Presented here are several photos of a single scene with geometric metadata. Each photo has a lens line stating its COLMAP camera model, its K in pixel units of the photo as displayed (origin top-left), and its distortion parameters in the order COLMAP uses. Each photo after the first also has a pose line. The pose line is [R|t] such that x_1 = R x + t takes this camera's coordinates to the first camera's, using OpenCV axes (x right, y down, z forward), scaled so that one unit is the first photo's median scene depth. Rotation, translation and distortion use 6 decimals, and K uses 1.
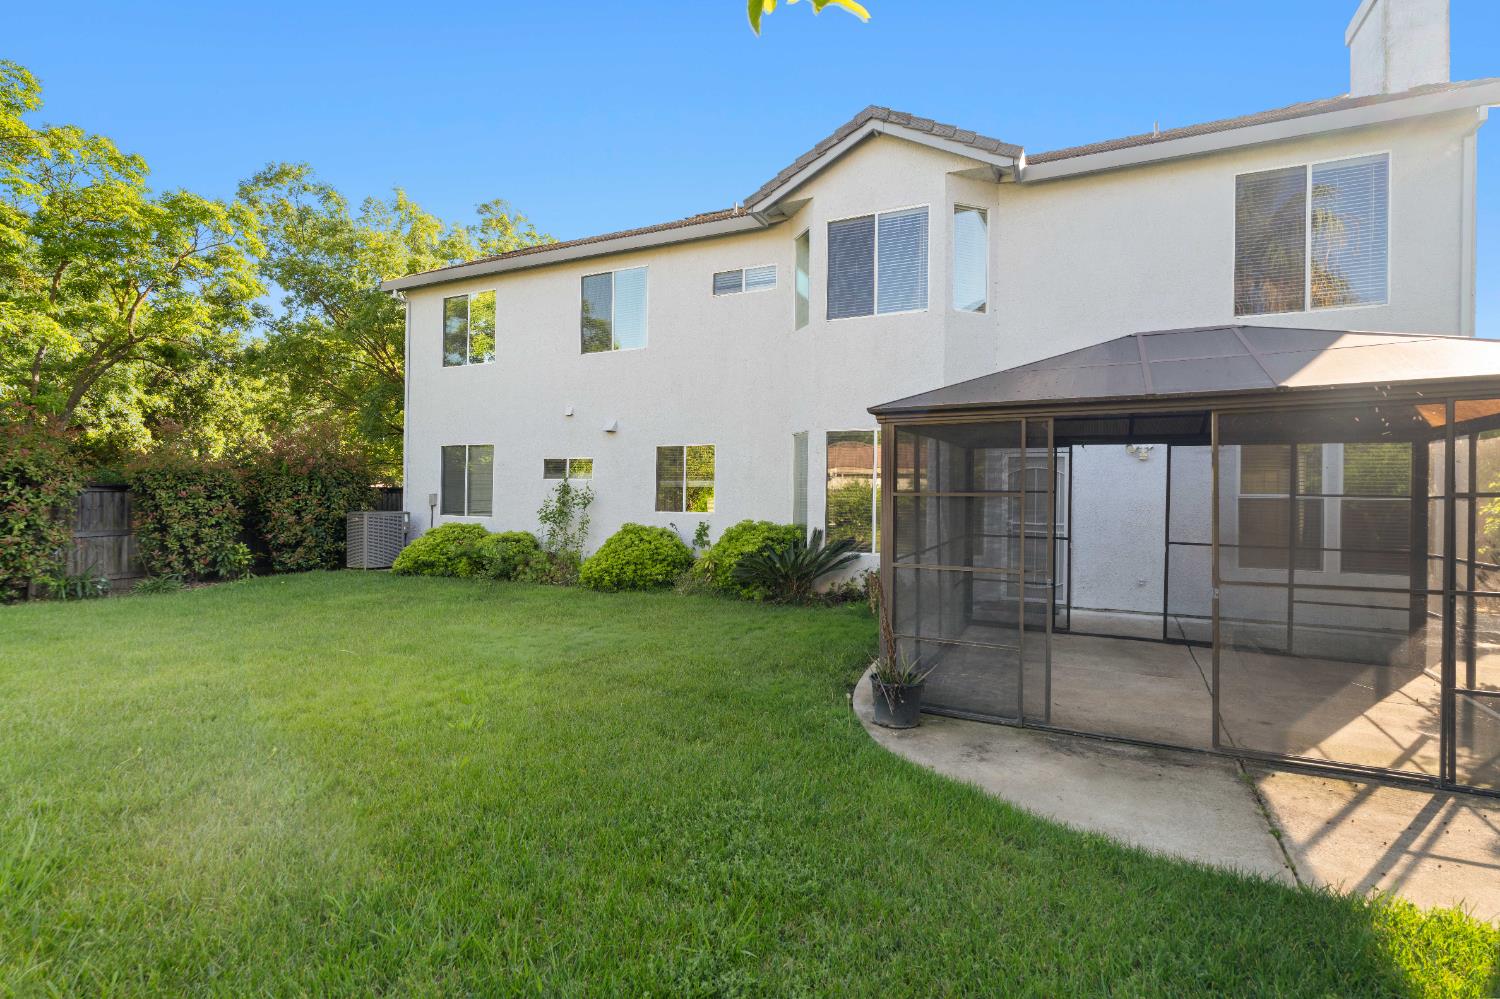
lens RADIAL K [[676.7, 0, 746.1], [0, 676.7, 498.4], [0, 0, 1]] dist [-0.002367, 0.000298]
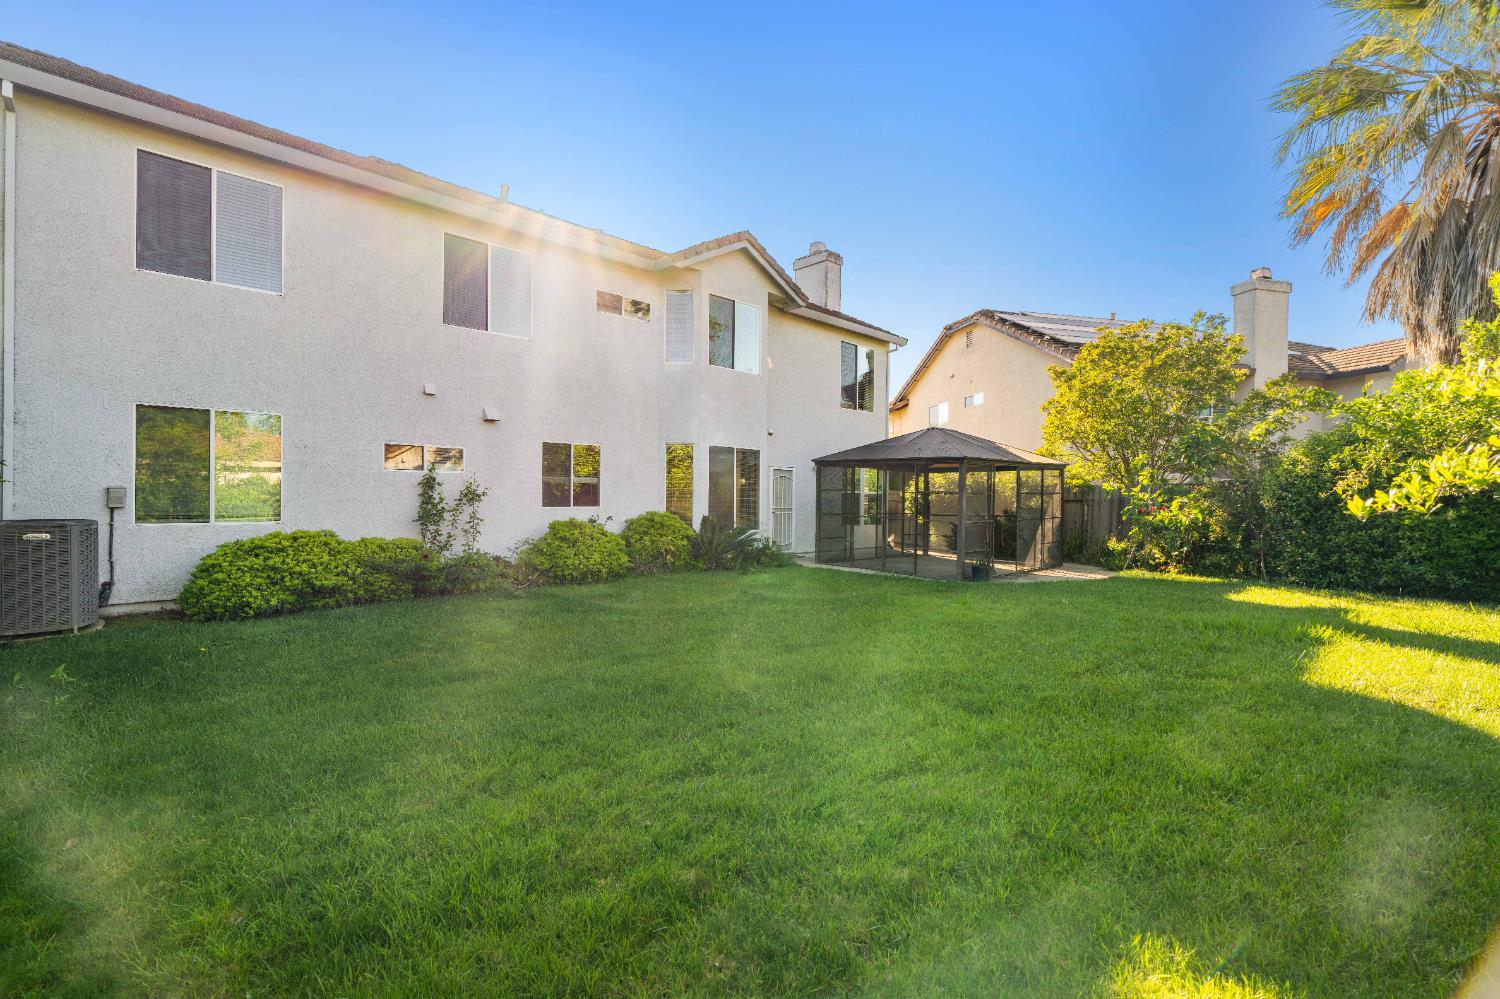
lens RADIAL K [[676.7, 0, 746.1], [0, 676.7, 498.4], [0, 0, 1]] dist [-0.002367, 0.000298]
pose [[0.345542, -0.009623, 0.938354, -0.982069], [0.001240, 0.999951, 0.009798, -0.003952], [-0.938402, -0.002222, 0.345537, 0.388532]]
